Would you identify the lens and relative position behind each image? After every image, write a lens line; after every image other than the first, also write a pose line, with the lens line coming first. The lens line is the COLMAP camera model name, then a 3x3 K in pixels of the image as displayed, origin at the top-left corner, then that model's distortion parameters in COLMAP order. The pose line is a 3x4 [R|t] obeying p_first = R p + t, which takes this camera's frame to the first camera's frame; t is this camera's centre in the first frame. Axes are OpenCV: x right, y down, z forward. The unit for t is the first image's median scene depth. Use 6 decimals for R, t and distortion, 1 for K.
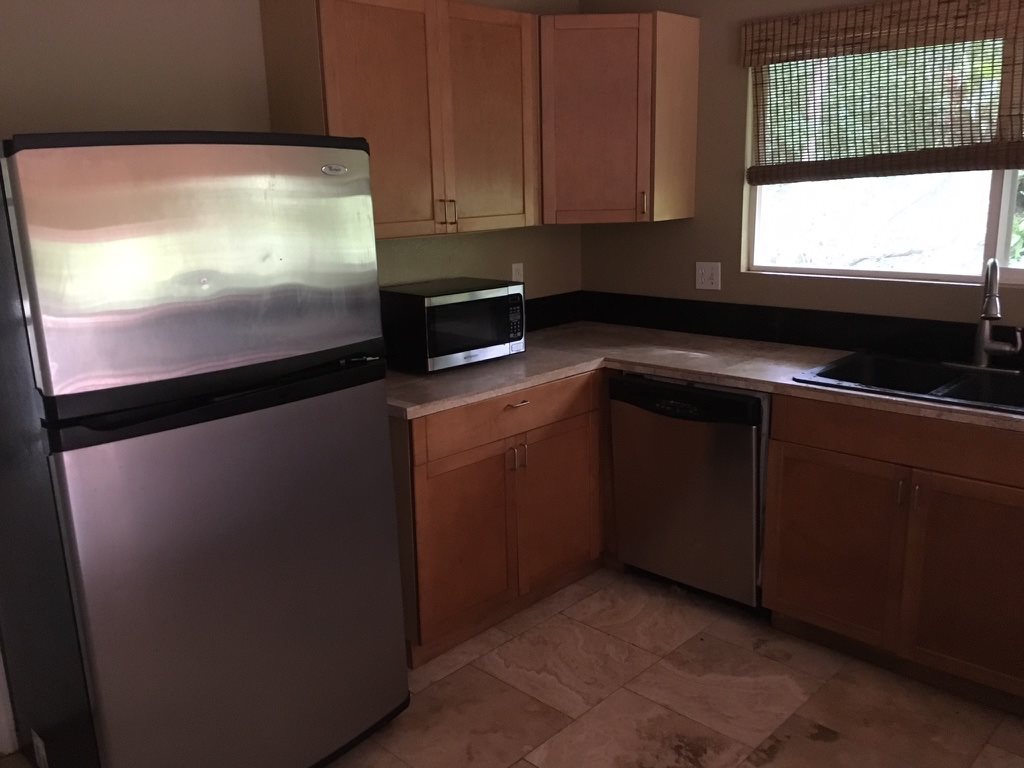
lens RADIAL K [[856.8, 0, 508.9], [0, 856.8, 385.0], [0, 0, 1]] dist [0.053513, -0.060055]
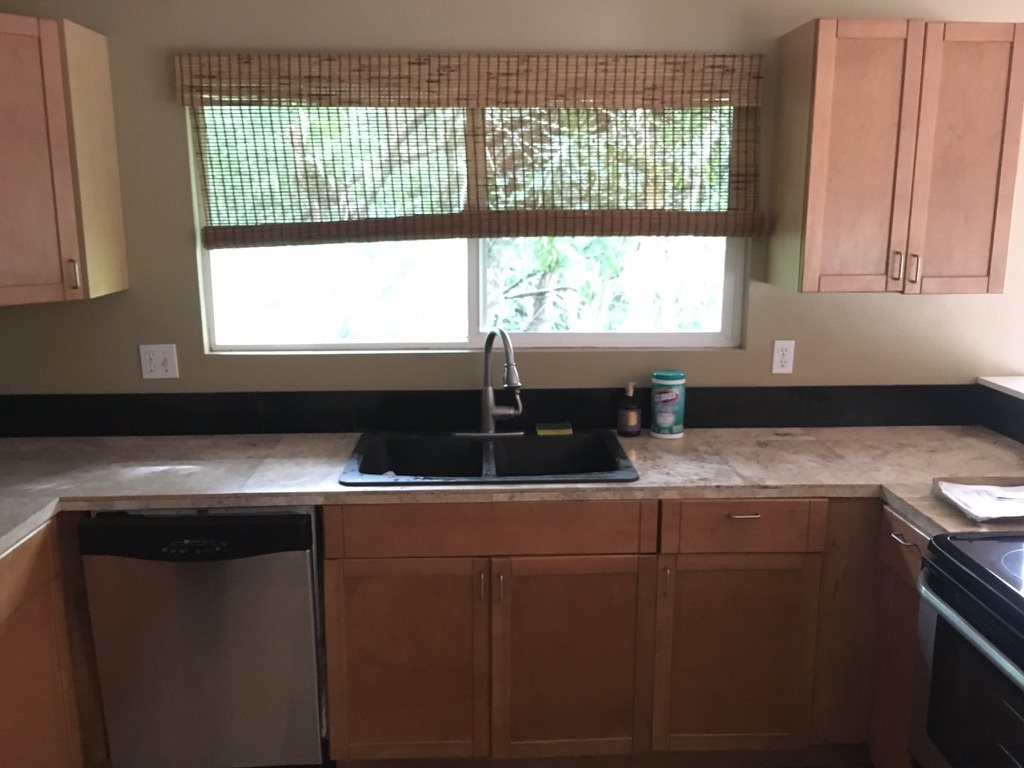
lens RADIAL K [[856.8, 0, 510.3], [0, 856.8, 389.2], [0, 0, 1]] dist [0.053513, -0.060055]
pose [[0.706927, -0.121738, 0.696731, -0.116733], [0.153992, 0.987936, 0.016374, -0.079969], [-0.690320, 0.095716, 0.717145, 0.258211]]
